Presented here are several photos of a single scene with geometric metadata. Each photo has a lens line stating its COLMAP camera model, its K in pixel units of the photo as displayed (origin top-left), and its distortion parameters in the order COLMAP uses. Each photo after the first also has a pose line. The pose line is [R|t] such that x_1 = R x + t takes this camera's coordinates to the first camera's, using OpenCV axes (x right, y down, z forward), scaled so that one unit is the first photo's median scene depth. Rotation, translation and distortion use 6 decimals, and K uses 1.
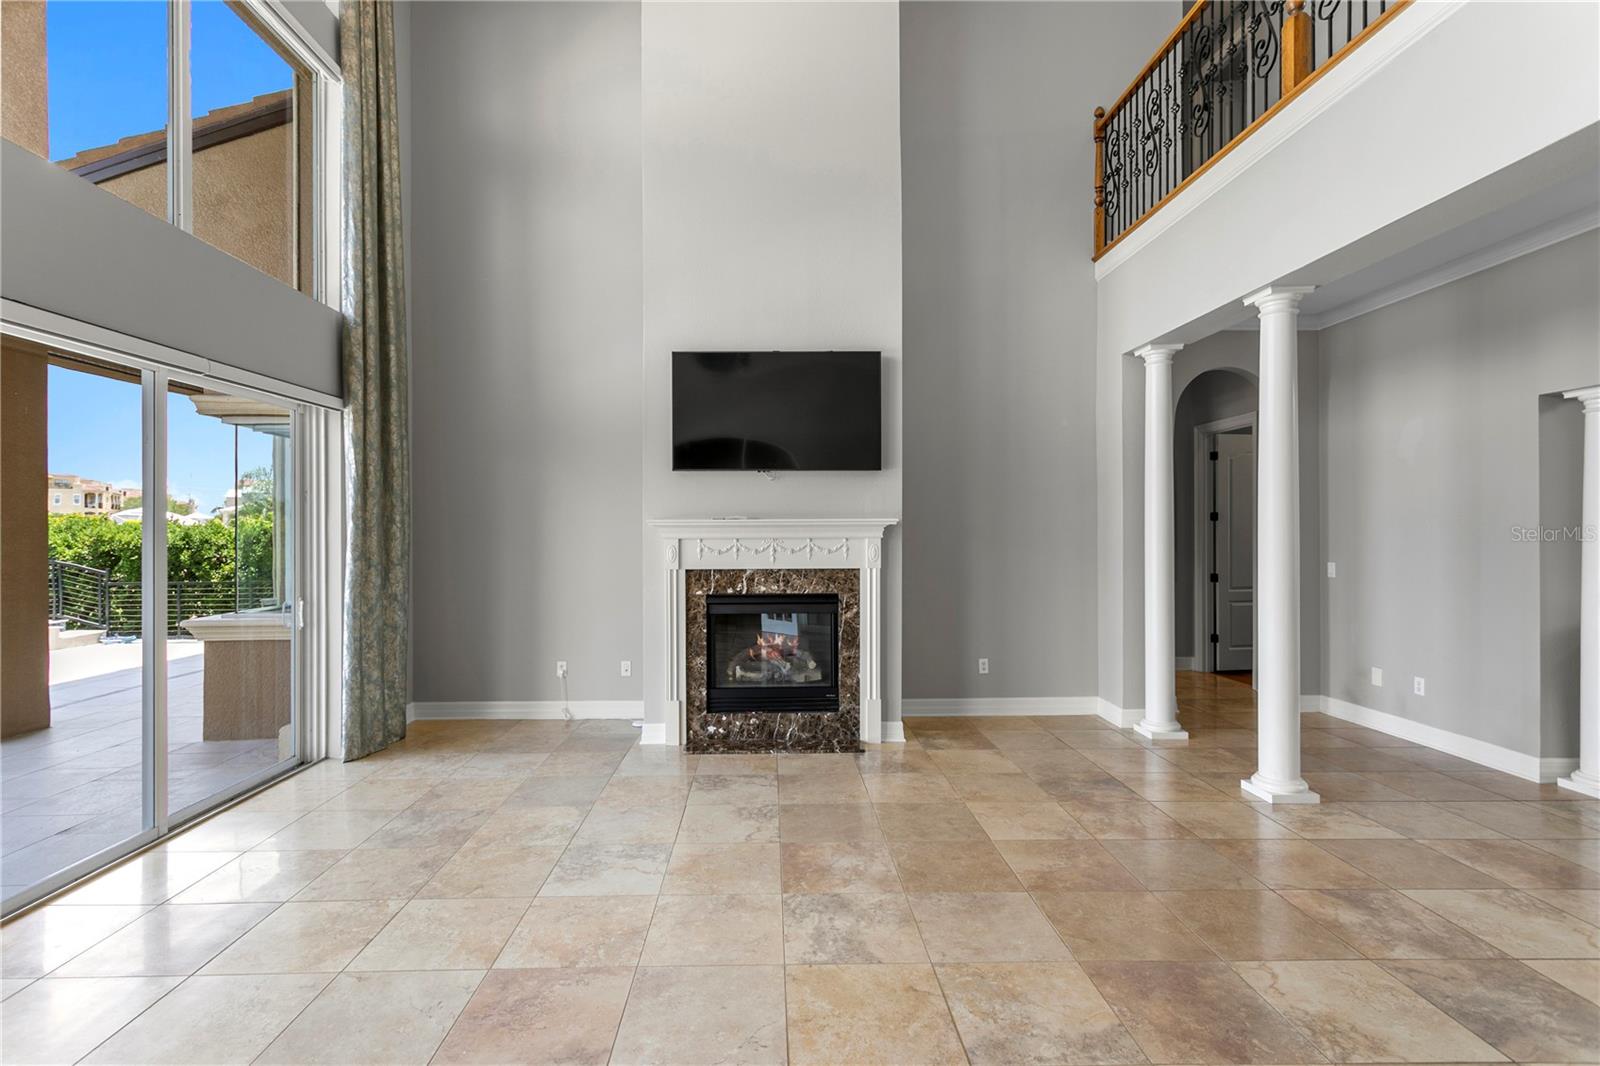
lens RADIAL K [[760.3, 0, 777.5], [0, 760.3, 546.8], [0, 0, 1]] dist [0.000033, 0.004899]
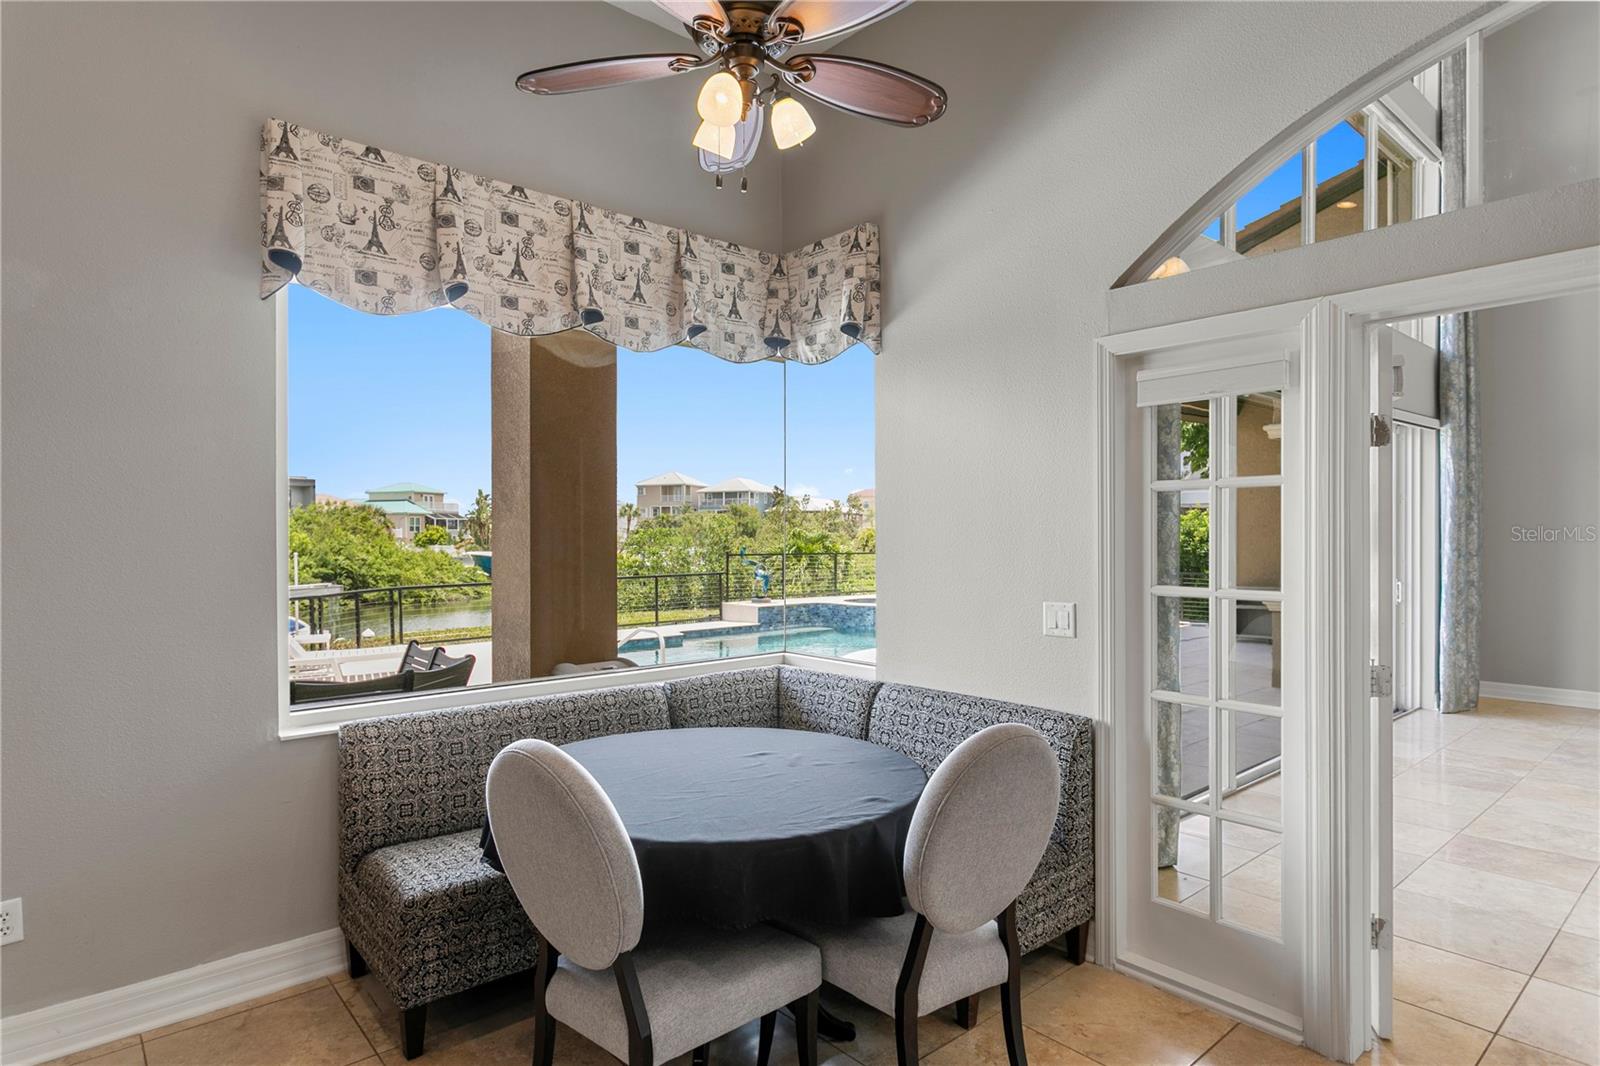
lens RADIAL K [[868.1, 0, 800.9], [0, 868.1, 539.0], [0, 0, 1]] dist [0.002314, 0.004857]
pose [[0.638171, 0.005993, -0.769872, -0.136898], [-0.014213, 0.999891, -0.003998, 0.018895], [0.769764, 0.013494, 0.638186, -0.659116]]
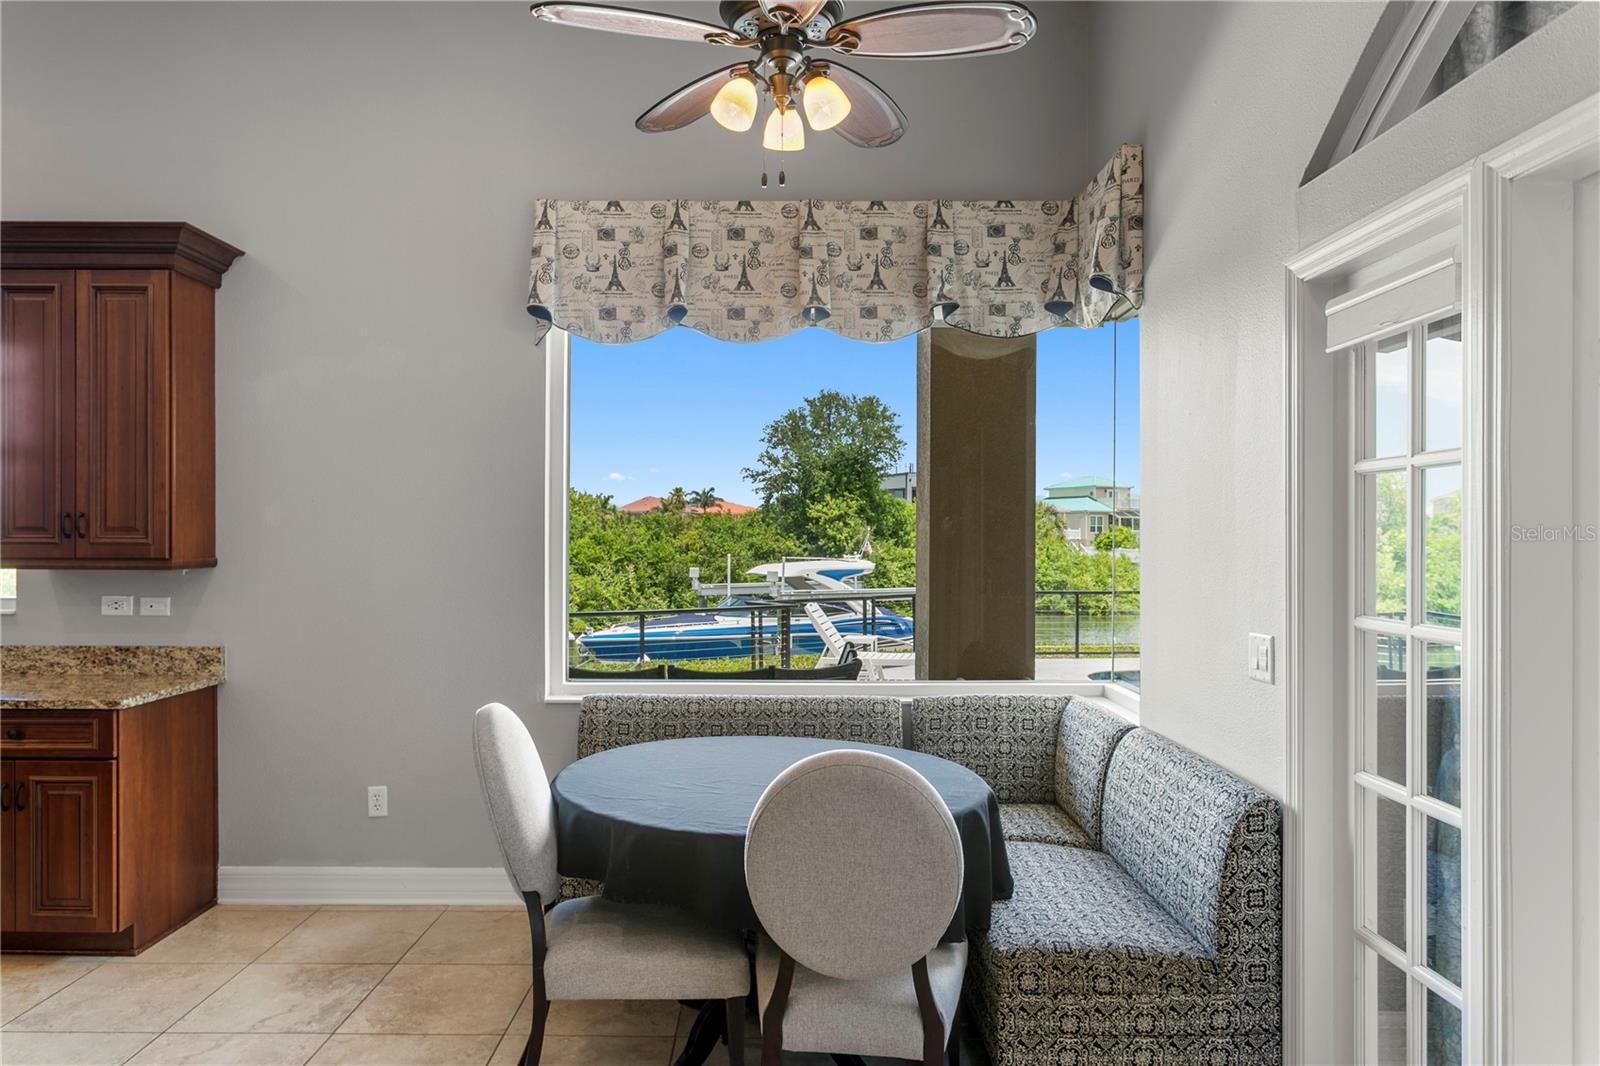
lens RADIAL K [[1052.4, 0, 789.0], [0, 1052.4, 533.7], [0, 0, 1]] dist [0.004181, 0.001004]
pose [[-0.017328, 0.001251, -0.999849, 0.031329], [-0.021245, 0.999773, 0.001619, 0.012838], [0.999624, 0.021269, -0.017297, -0.379456]]
